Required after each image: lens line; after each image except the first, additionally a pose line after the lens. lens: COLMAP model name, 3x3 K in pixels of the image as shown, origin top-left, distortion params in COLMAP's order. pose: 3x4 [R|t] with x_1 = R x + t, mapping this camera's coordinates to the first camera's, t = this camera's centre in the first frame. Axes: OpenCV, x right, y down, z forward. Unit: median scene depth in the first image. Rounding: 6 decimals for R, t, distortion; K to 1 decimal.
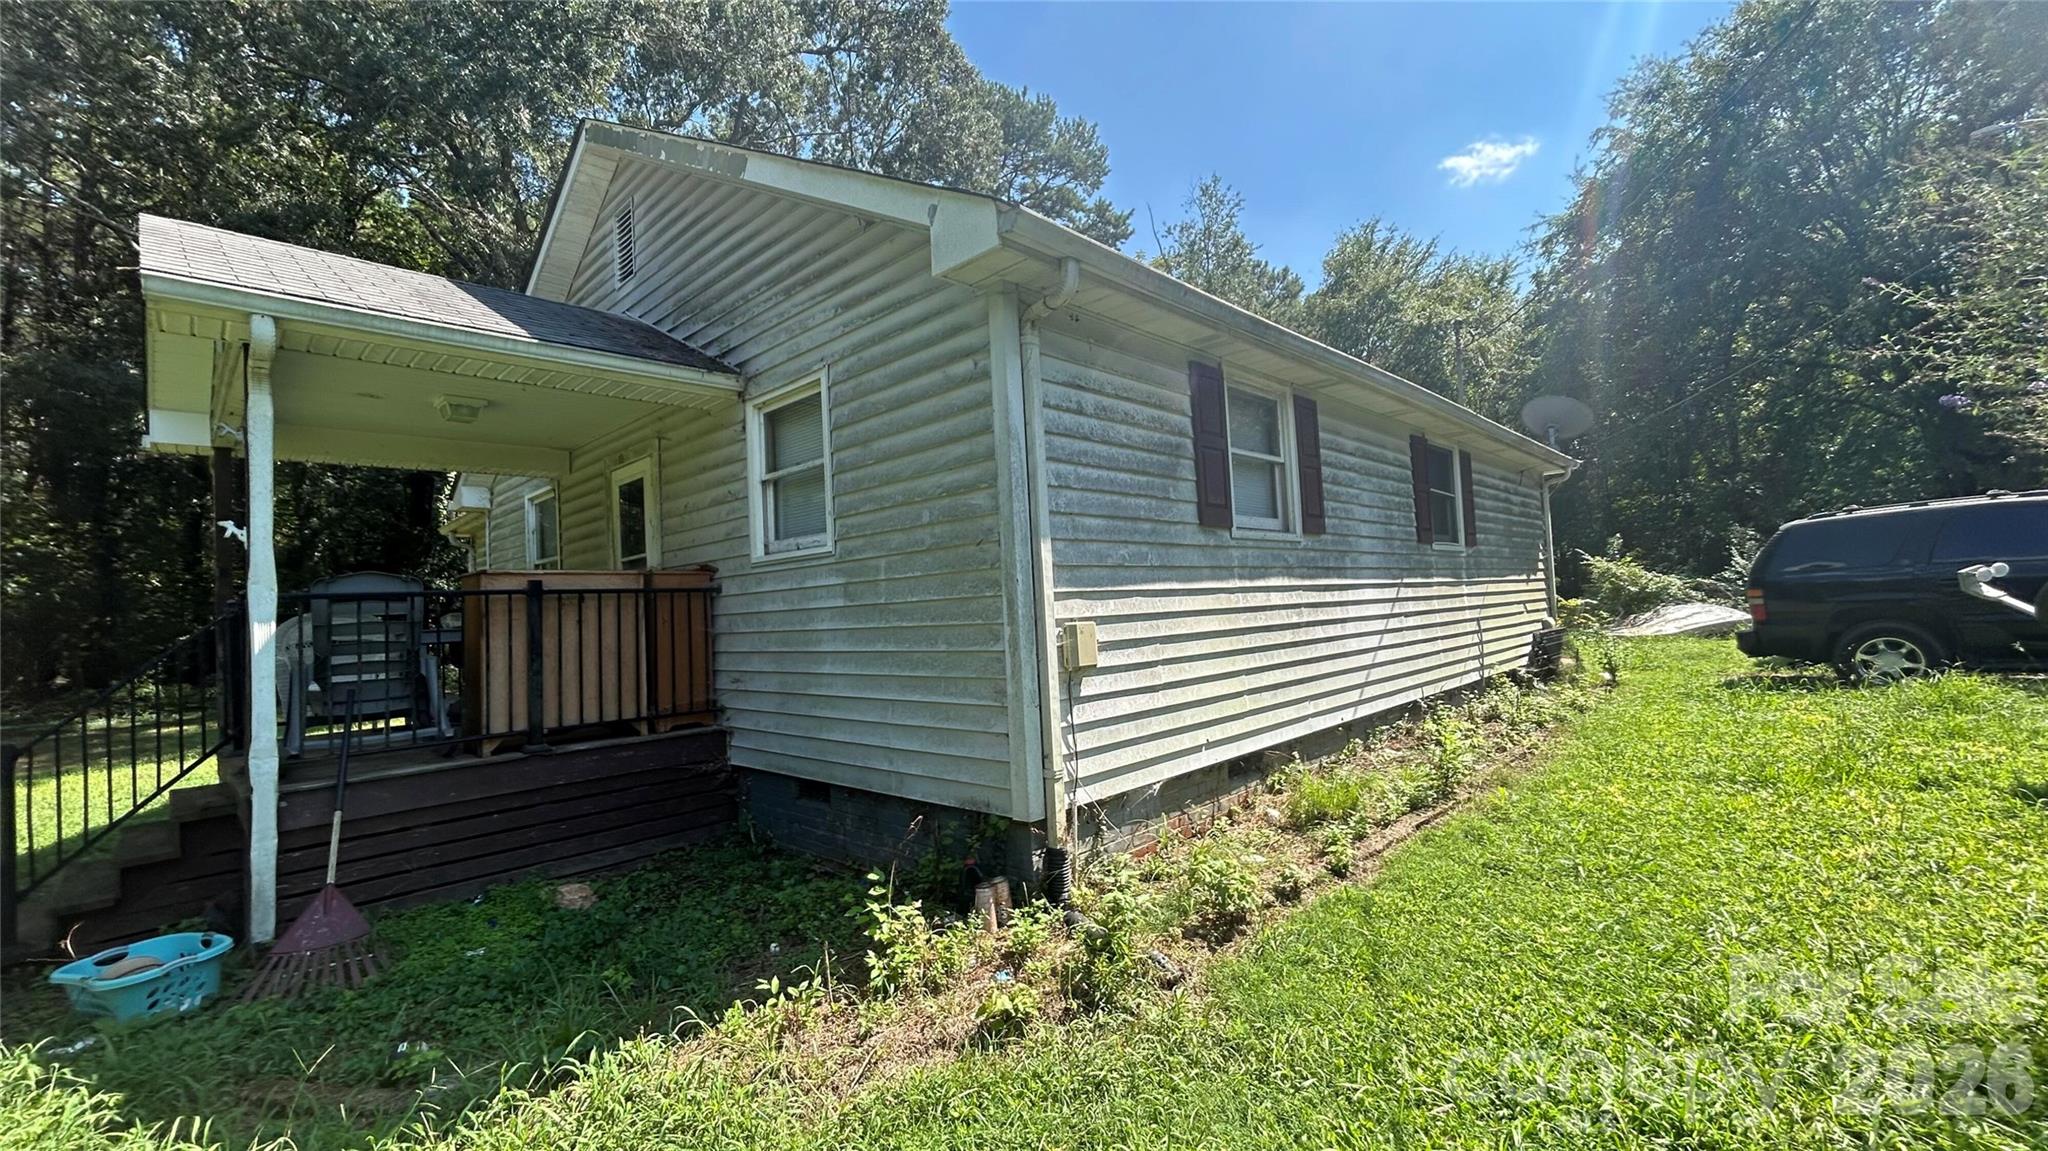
lens RADIAL K [[823.3, 0, 1024.0], [0, 823.3, 575.5], [0, 0, 1]] dist [-0.001430, -0.000318]
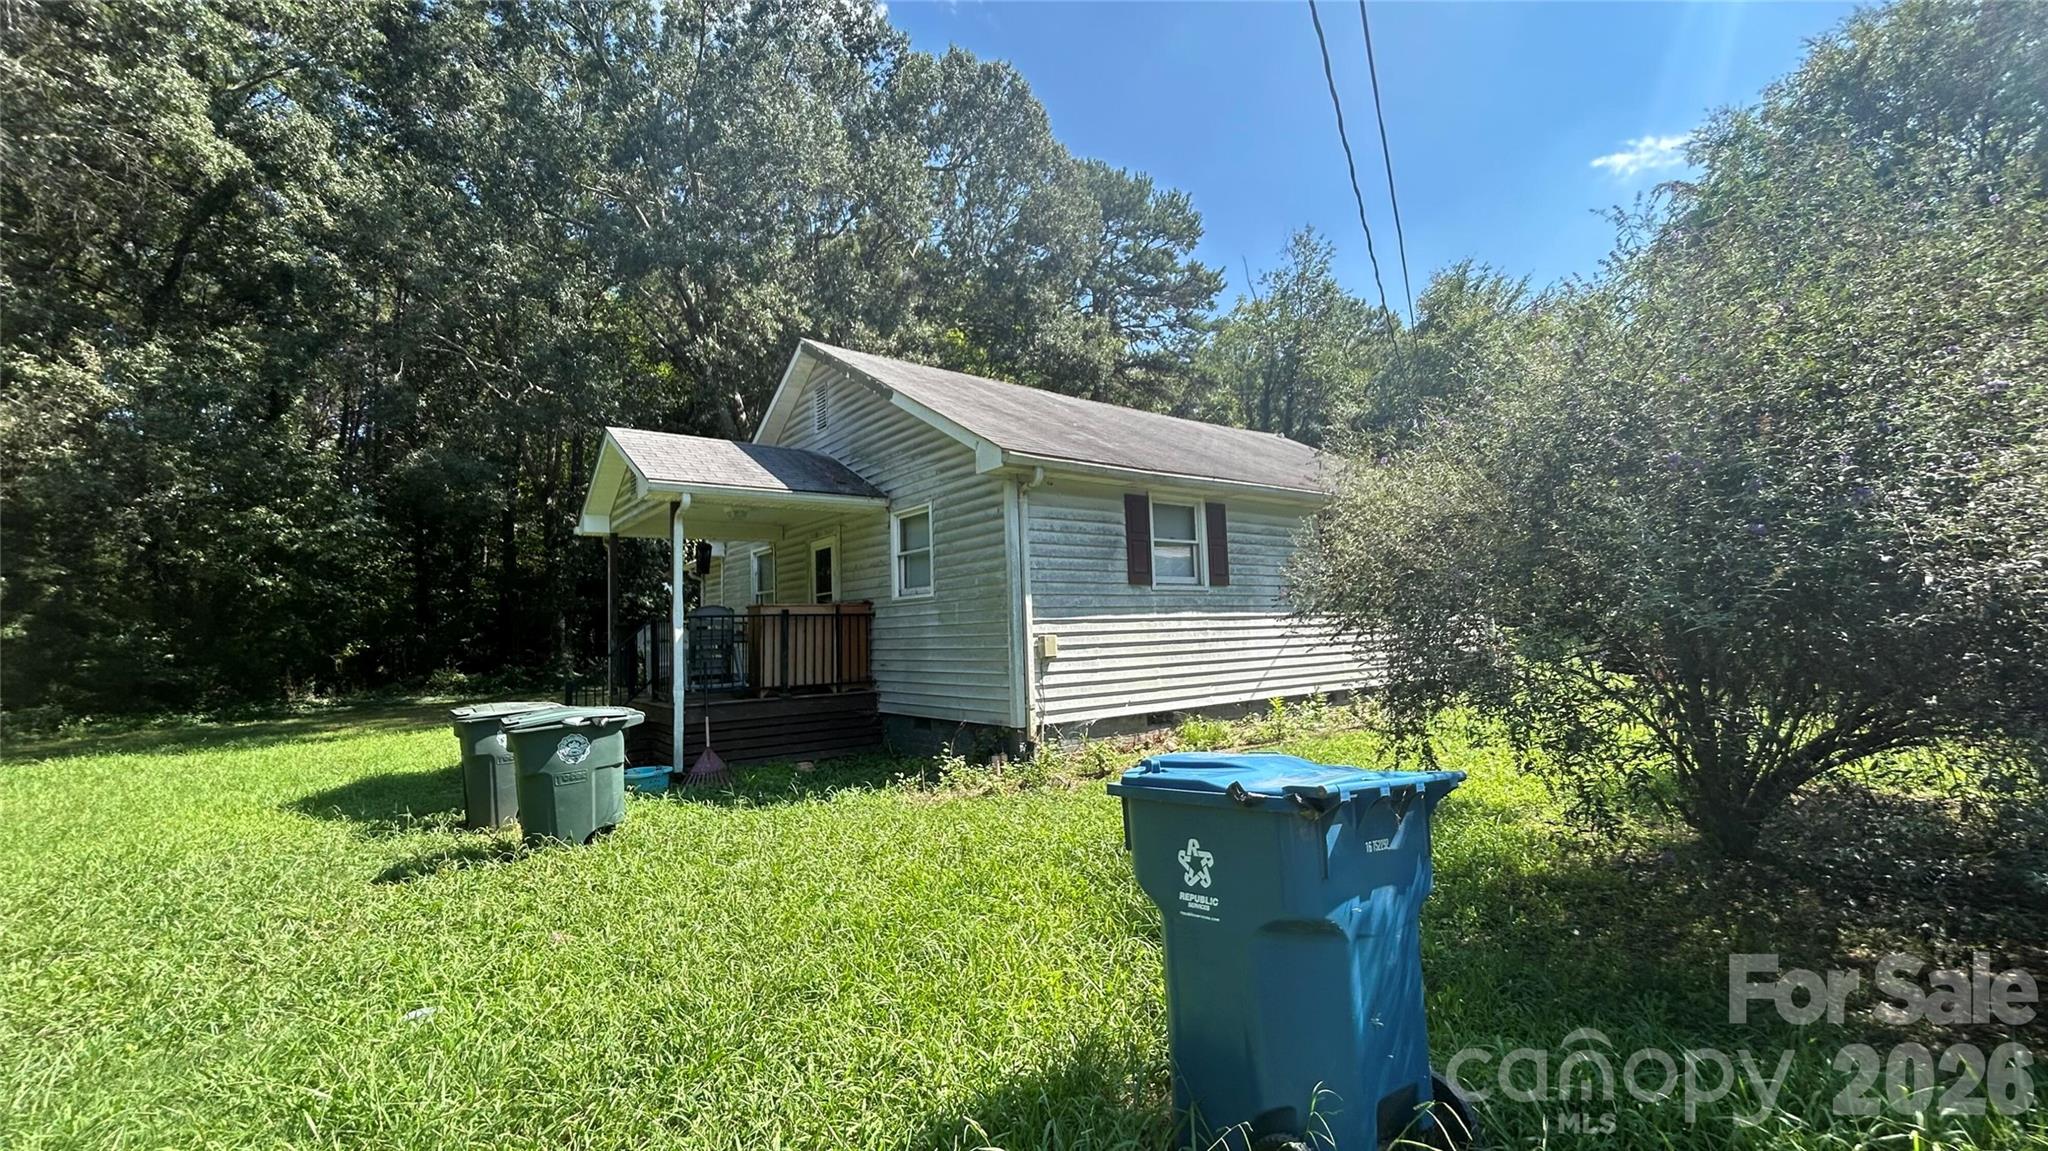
lens RADIAL K [[823.3, 0, 1024.0], [0, 823.3, 575.5], [0, 0, 1]] dist [-0.001430, -0.000318]
pose [[0.988520, 0.006519, -0.150952, 0.244702], [-0.009923, 0.999713, -0.021808, -0.035652], [0.150767, 0.023056, 0.988300, -0.797589]]
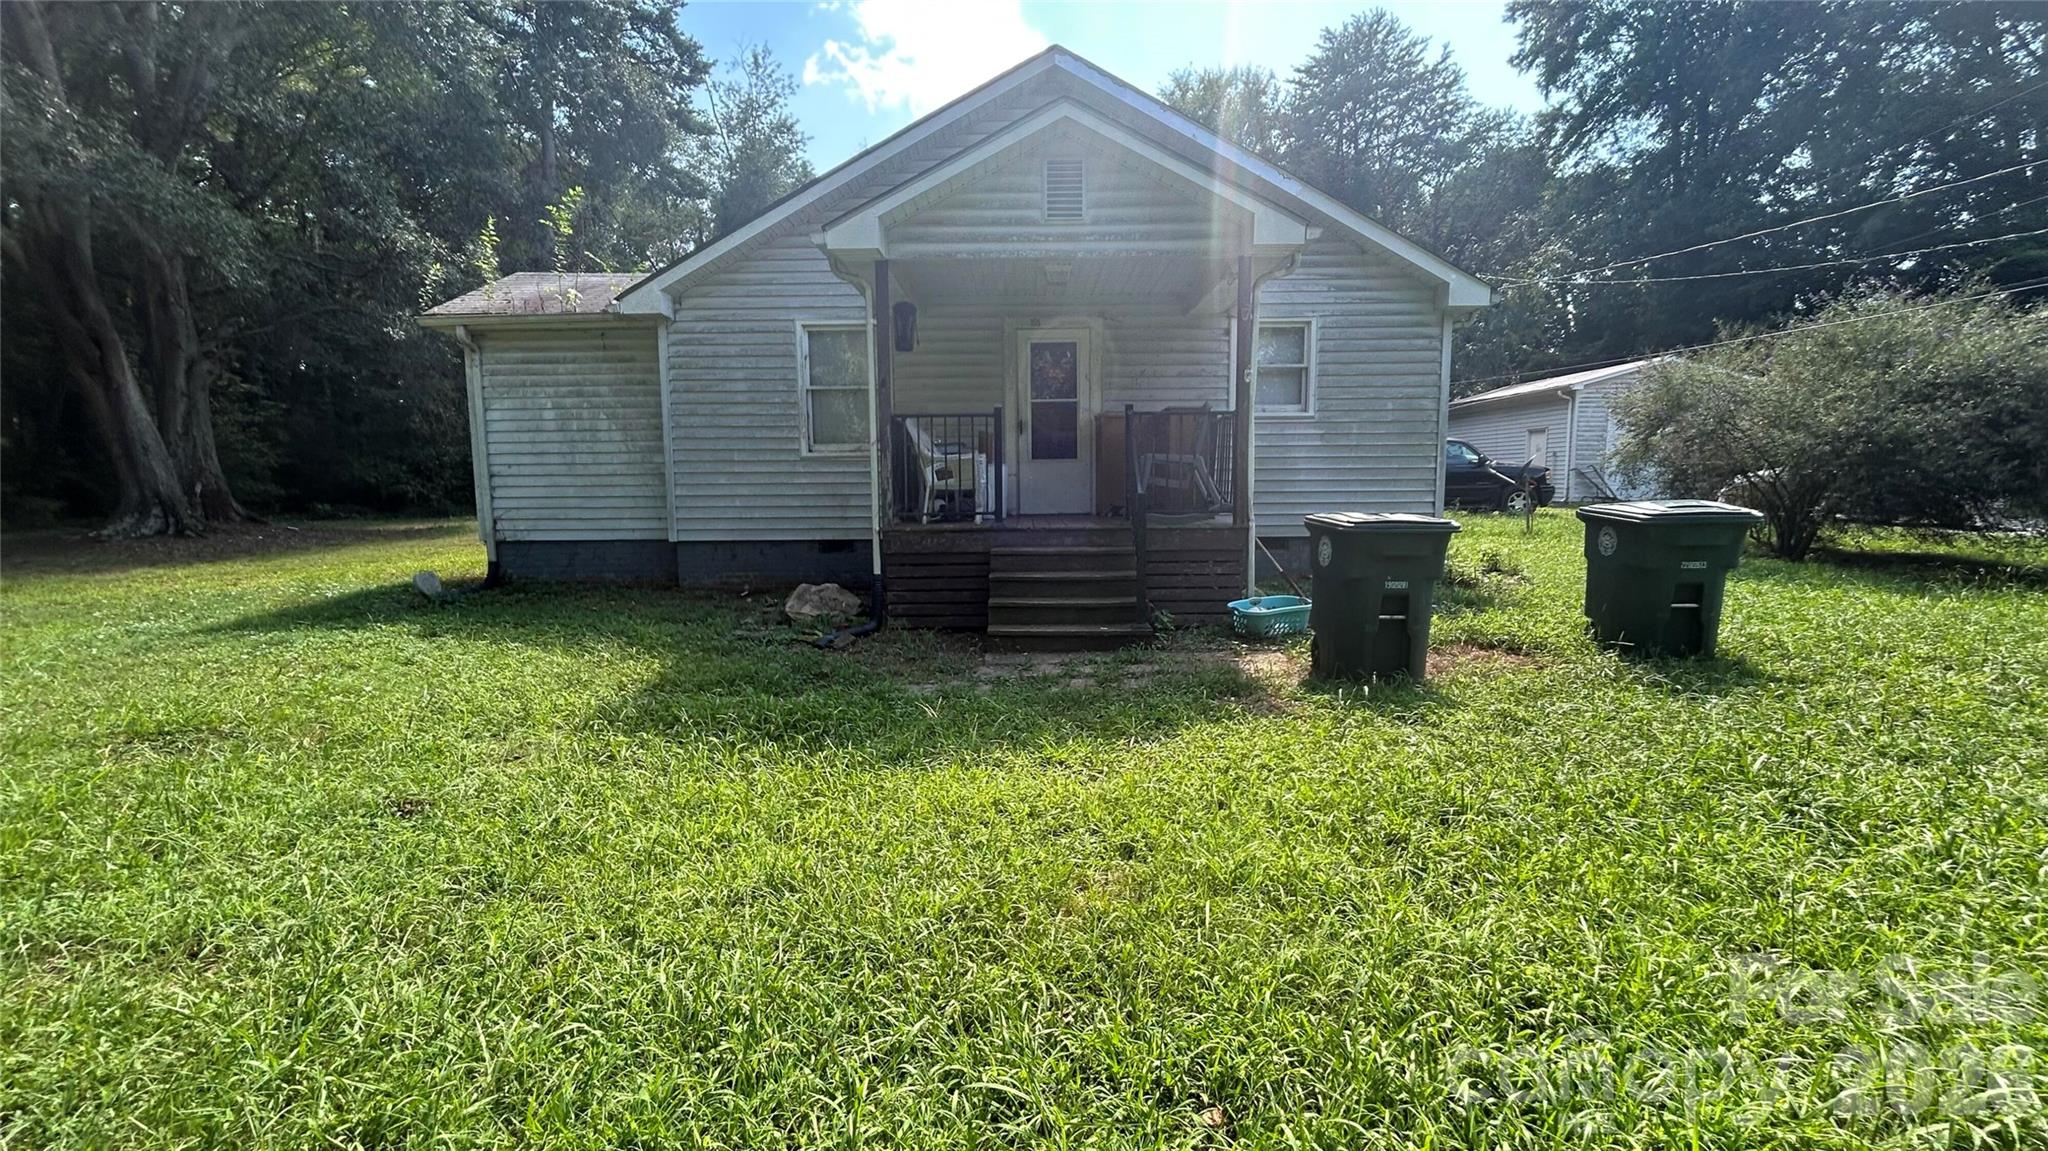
lens RADIAL K [[823.3, 0, 1024.0], [0, 823.3, 575.5], [0, 0, 1]] dist [-0.001430, -0.000318]
pose [[0.734057, -0.030701, 0.678393, -1.891947], [-0.064342, 0.991339, 0.114485, 0.150801], [-0.676033, -0.127688, 0.725724, 0.011965]]
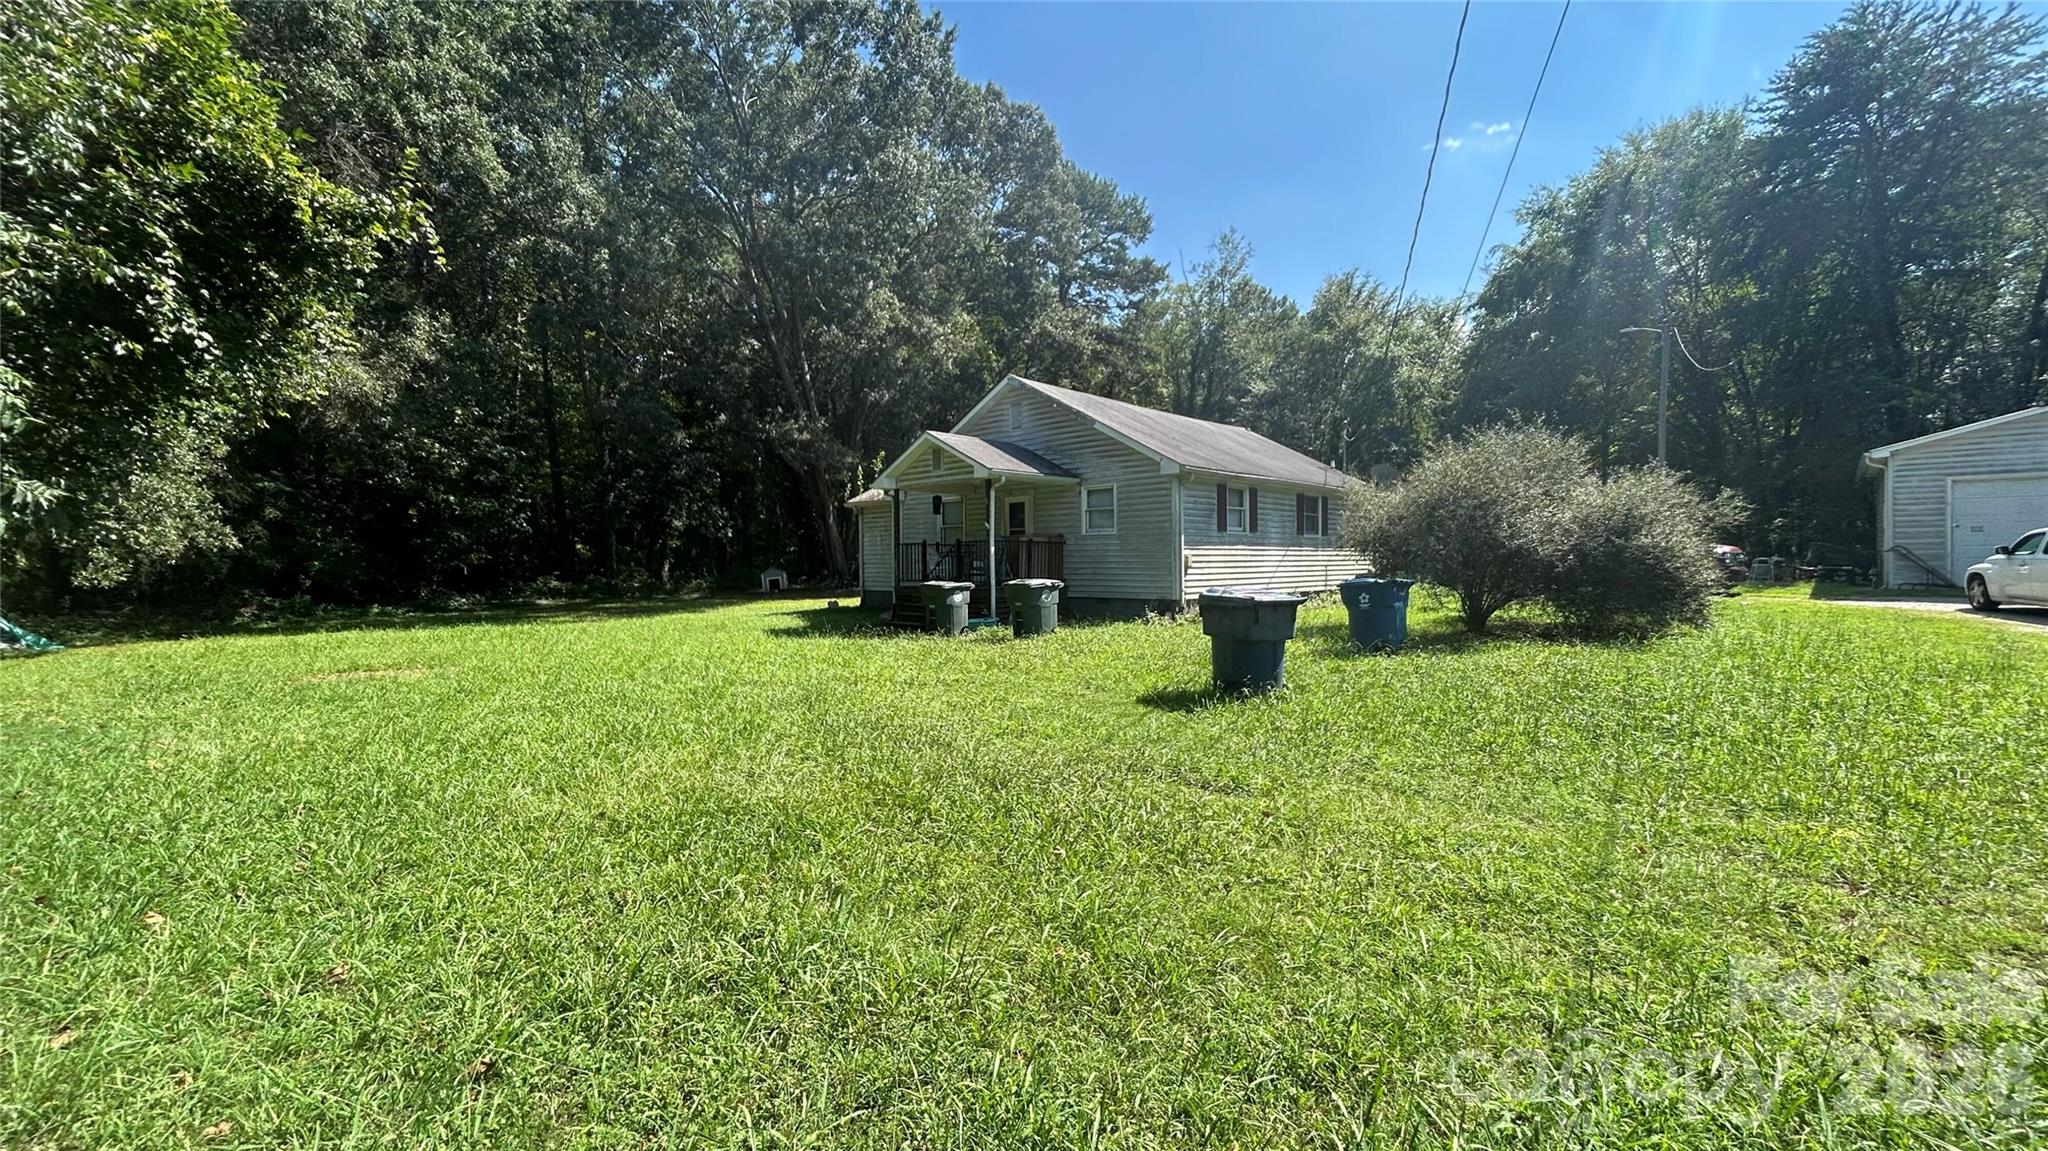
lens RADIAL K [[823.3, 0, 1024.0], [0, 823.3, 575.5], [0, 0, 1]] dist [-0.001430, -0.000318]
pose [[0.999153, 0.040838, 0.005109, -0.597573], [-0.041063, 0.997524, 0.057101, -0.033736], [-0.002764, -0.057262, 0.998355, -2.415186]]
